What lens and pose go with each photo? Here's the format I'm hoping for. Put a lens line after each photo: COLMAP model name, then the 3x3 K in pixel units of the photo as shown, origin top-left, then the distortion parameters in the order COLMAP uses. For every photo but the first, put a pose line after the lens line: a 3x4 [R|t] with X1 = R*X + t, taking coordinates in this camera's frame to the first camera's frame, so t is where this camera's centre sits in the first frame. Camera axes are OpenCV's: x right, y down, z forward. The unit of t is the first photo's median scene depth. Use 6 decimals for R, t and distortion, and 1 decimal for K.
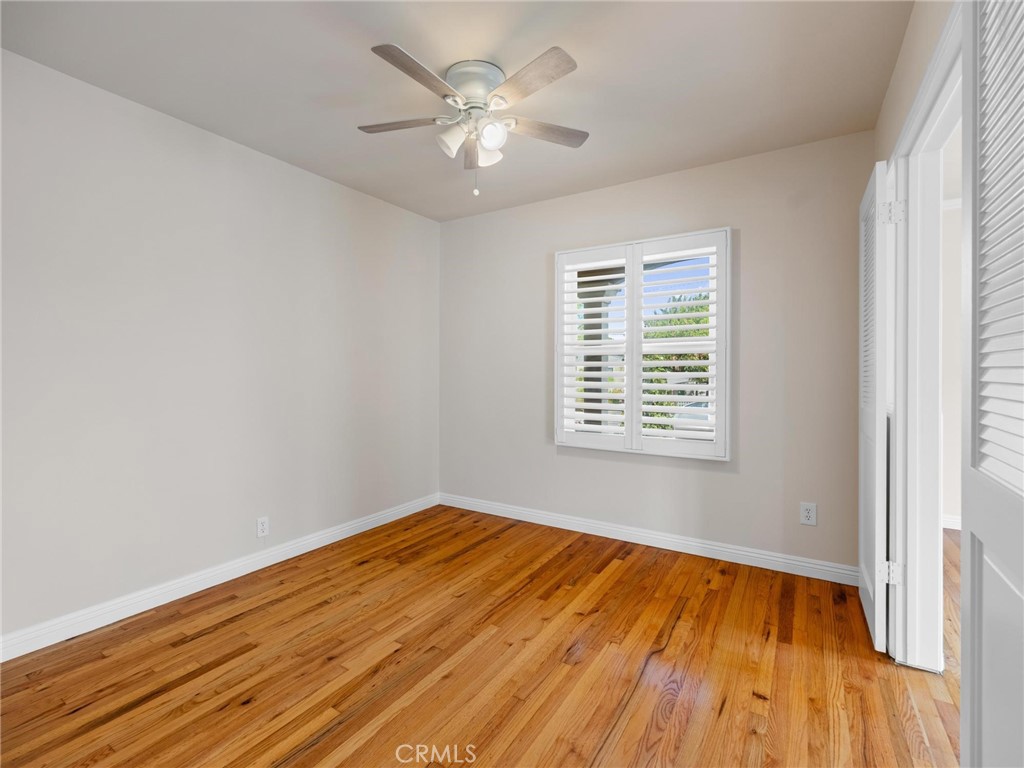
lens RADIAL K [[471.2, 0, 509.2], [0, 471.2, 377.7], [0, 0, 1]] dist [0.003242, 0.000755]
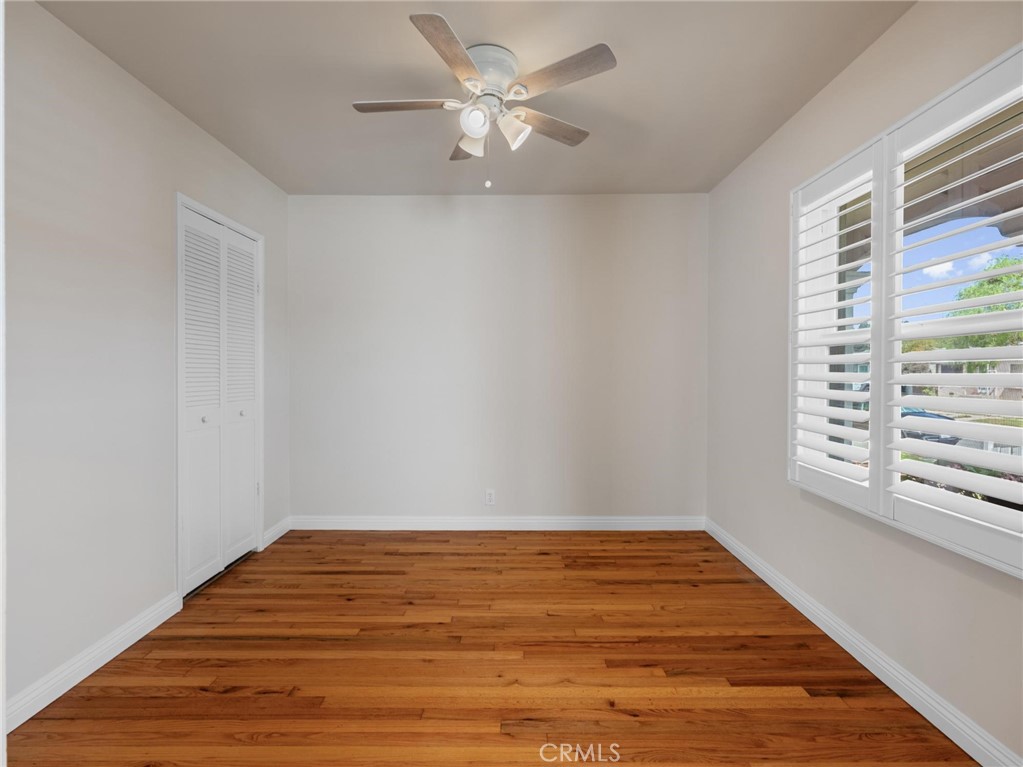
lens RADIAL K [[470.7, 0, 511.7], [0, 470.7, 383.5], [0, 0, 1]] dist [0.003242, 0.000755]
pose [[0.525000, 0.017857, -0.850915, 0.582620], [-0.007502, 0.999838, 0.016354, -0.006031], [0.851069, -0.002202, 0.525049, 0.412480]]
